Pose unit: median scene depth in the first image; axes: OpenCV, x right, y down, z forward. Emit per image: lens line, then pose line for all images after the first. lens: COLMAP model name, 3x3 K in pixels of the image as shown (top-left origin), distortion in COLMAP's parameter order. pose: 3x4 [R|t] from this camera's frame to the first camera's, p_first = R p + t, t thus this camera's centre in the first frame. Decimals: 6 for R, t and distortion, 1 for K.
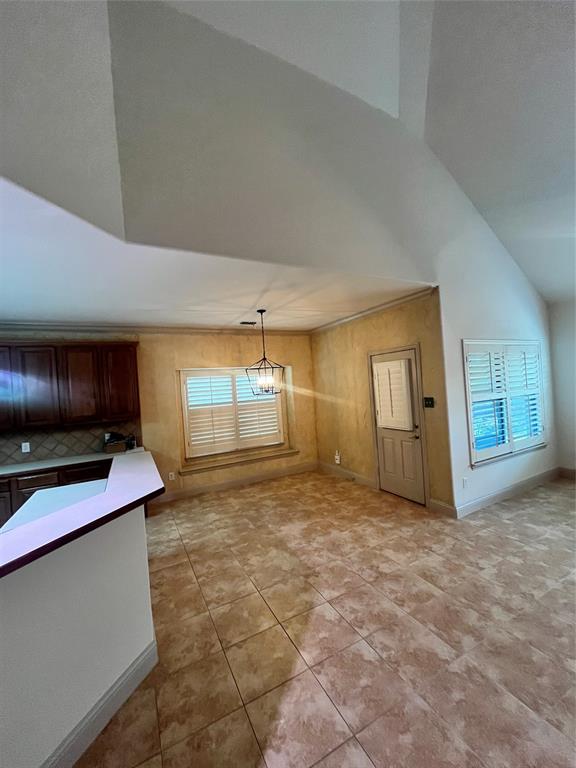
lens RADIAL K [[309.5, 0, 290.0], [0, 309.5, 385.5], [0, 0, 1]] dist [-0.001833, -0.000147]
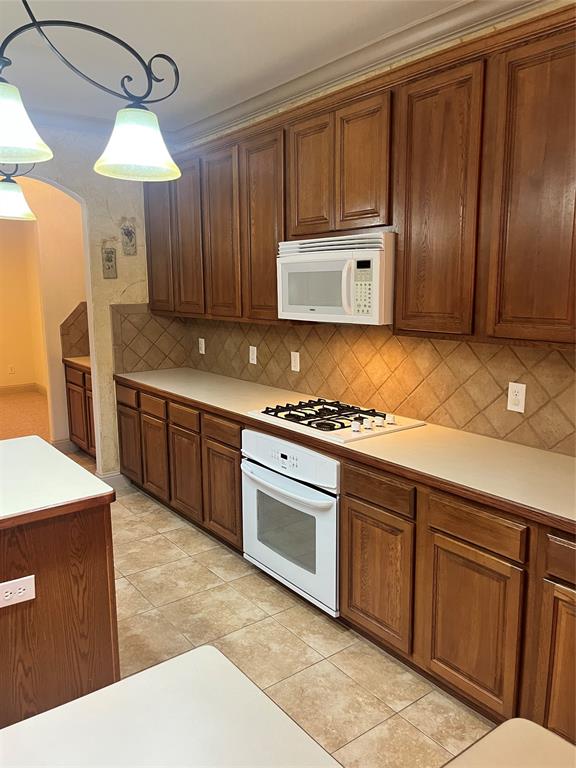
lens RADIAL K [[595.5, 0, 284.8], [0, 595.5, 379.8], [0, 0, 1]] dist [0.069581, -0.099290]
pose [[0.156721, 0.225045, -0.961662, -0.302531], [-0.004015, 0.973831, 0.227239, 0.041710], [0.987635, -0.031752, 0.153523, 0.685972]]
